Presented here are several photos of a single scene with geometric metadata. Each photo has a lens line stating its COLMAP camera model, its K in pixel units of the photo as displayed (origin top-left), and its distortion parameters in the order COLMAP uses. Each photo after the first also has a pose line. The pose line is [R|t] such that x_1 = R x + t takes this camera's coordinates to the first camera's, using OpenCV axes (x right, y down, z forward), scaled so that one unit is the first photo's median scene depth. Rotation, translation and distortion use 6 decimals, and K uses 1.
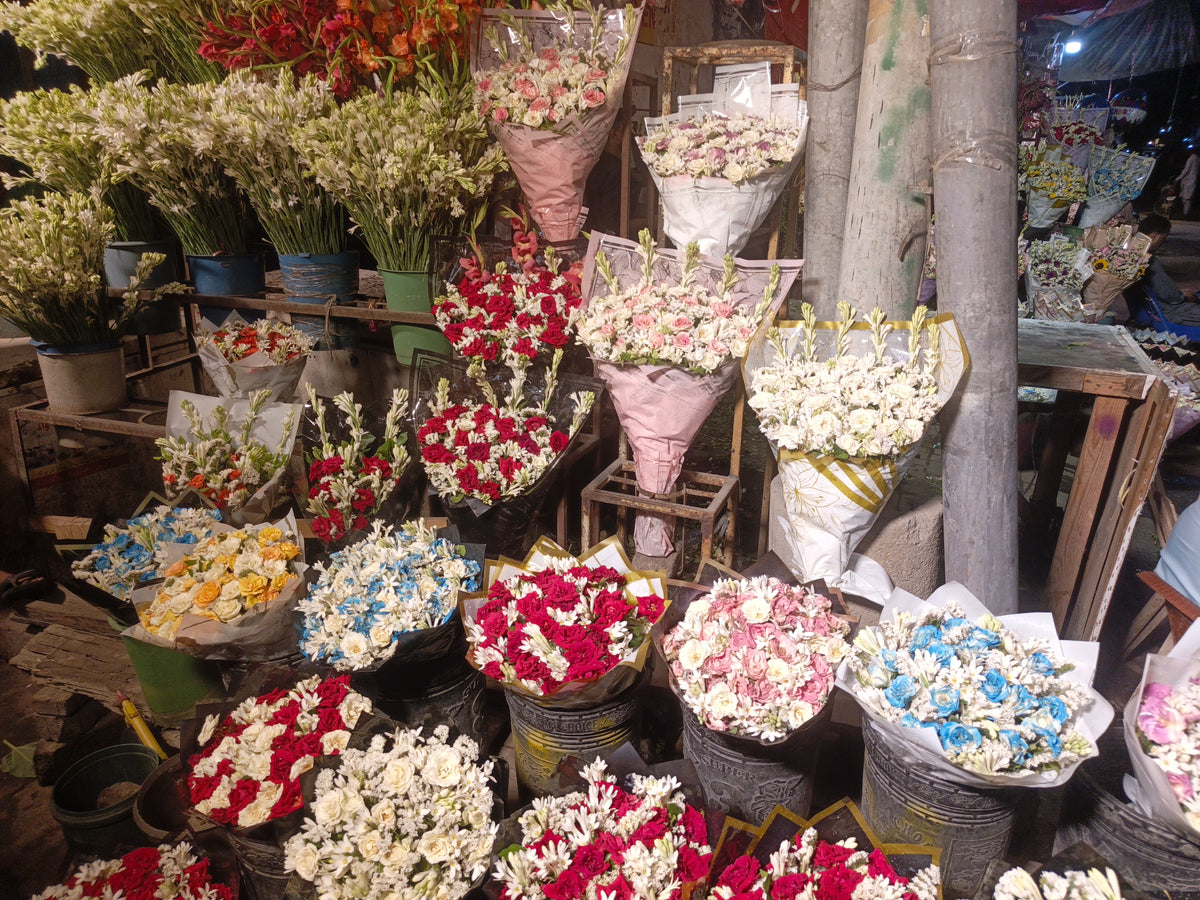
lens RADIAL K [[816.7, 0, 602.2], [0, 816.7, 437.8], [0, 0, 1]] dist [0.041307, -0.047364]
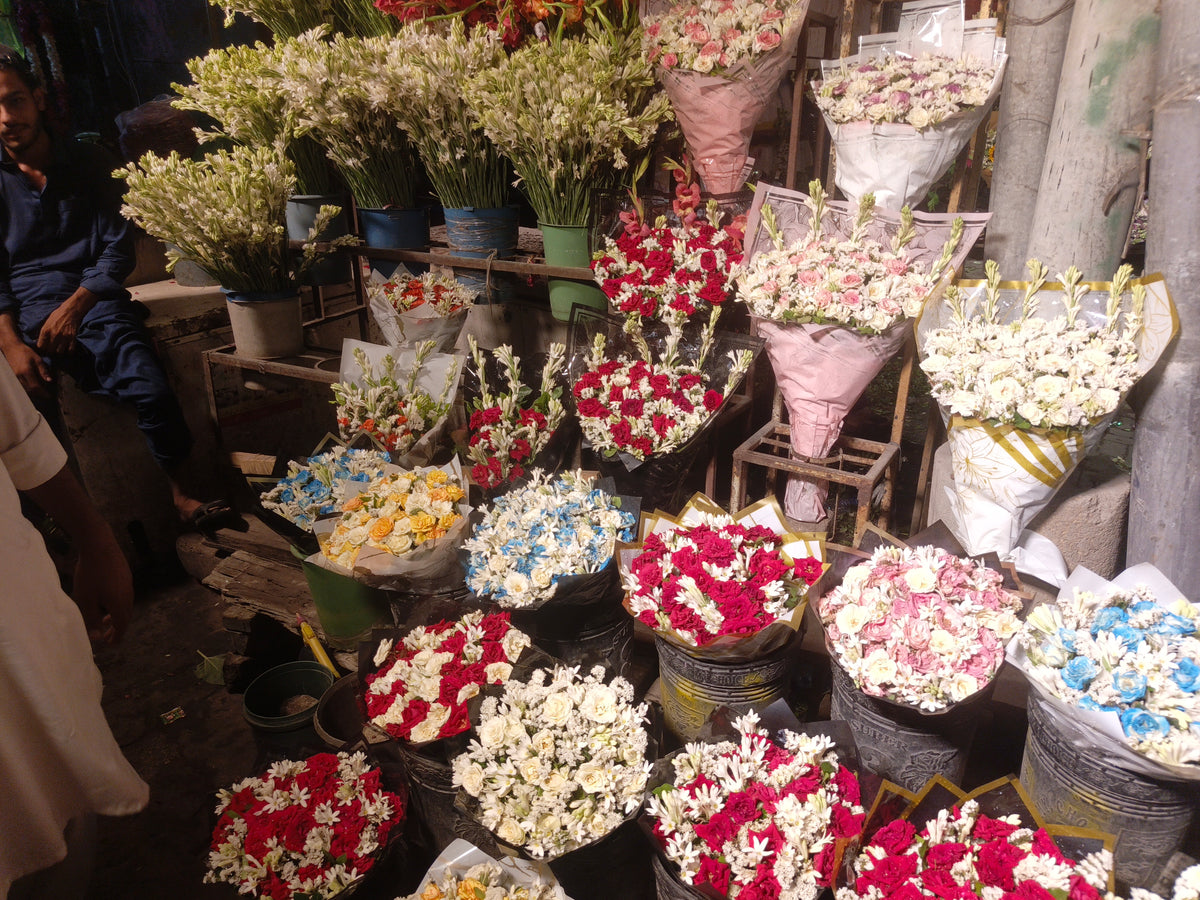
lens RADIAL K [[816.7, 0, 612.4], [0, 816.7, 461.3], [0, 0, 1]] dist [0.041307, -0.047364]
pose [[0.988334, 0.049392, -0.144070, -0.032580], [-0.039283, 0.996617, 0.072189, 0.013268], [0.147148, -0.065687, 0.986931, -0.000691]]
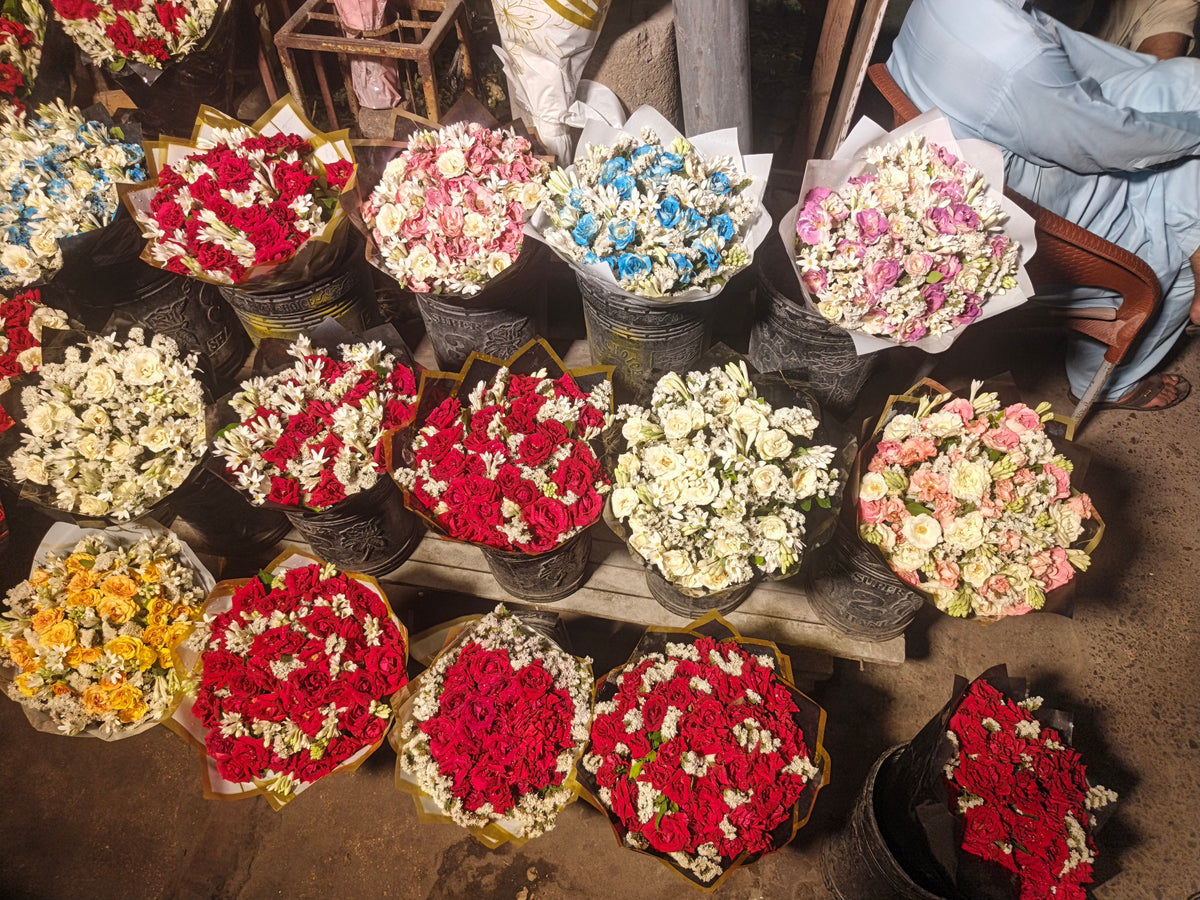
lens RADIAL K [[816.7, 0, 606.4], [0, 816.7, 451.4], [0, 0, 1]] dist [0.041307, -0.047364]
pose [[0.979085, -0.170186, 0.111485, 0.170531], [0.085487, 0.841382, 0.533636, 0.000213], [-0.184619, -0.512945, 0.838334, 0.003740]]
